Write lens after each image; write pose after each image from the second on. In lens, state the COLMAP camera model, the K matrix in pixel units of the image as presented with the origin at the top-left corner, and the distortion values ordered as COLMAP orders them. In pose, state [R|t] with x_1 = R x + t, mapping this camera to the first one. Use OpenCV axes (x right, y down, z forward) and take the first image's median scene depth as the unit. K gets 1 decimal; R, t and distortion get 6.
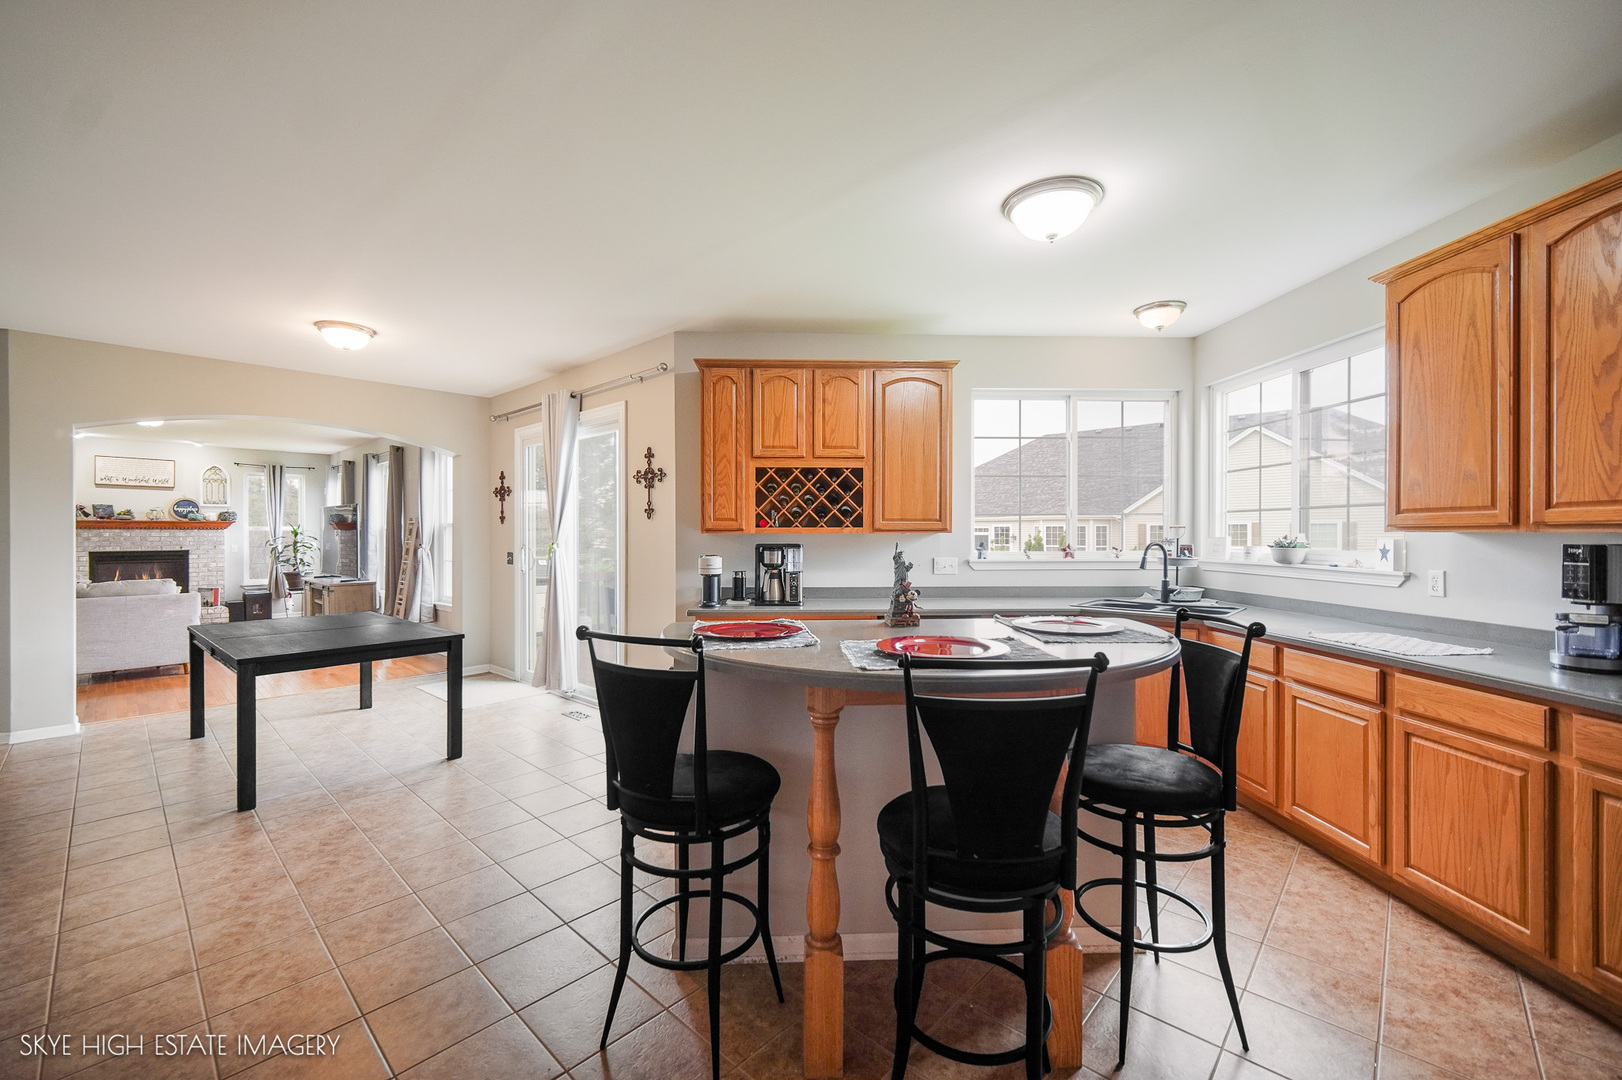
lens RADIAL K [[658.6, 0, 813.9], [0, 658.6, 534.8], [0, 0, 1]] dist [-0.002693, -0.000465]
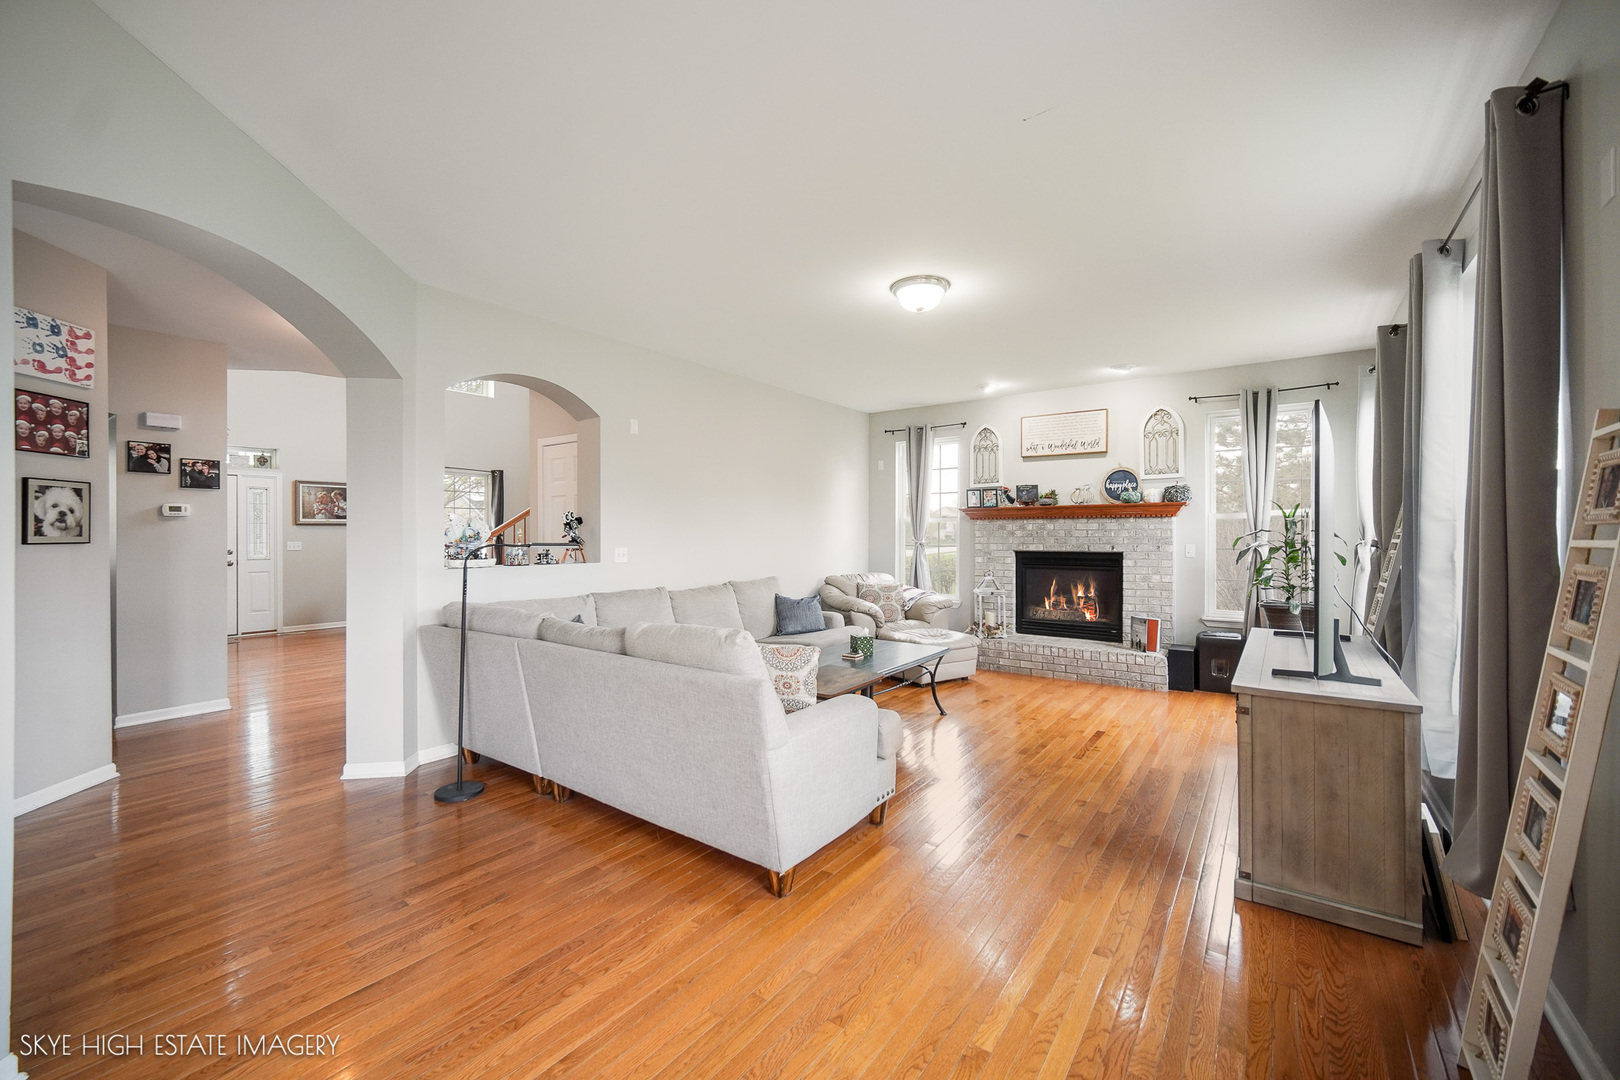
lens RADIAL K [[657.8, 0, 812.5], [0, 657.8, 536.4], [0, 0, 1]] dist [-0.002693, -0.000465]
pose [[0.136691, 0.002799, -0.990610, -0.387699], [-0.002876, 0.999993, 0.002429, 0.008088], [0.990610, 0.002517, 0.136698, 0.632795]]
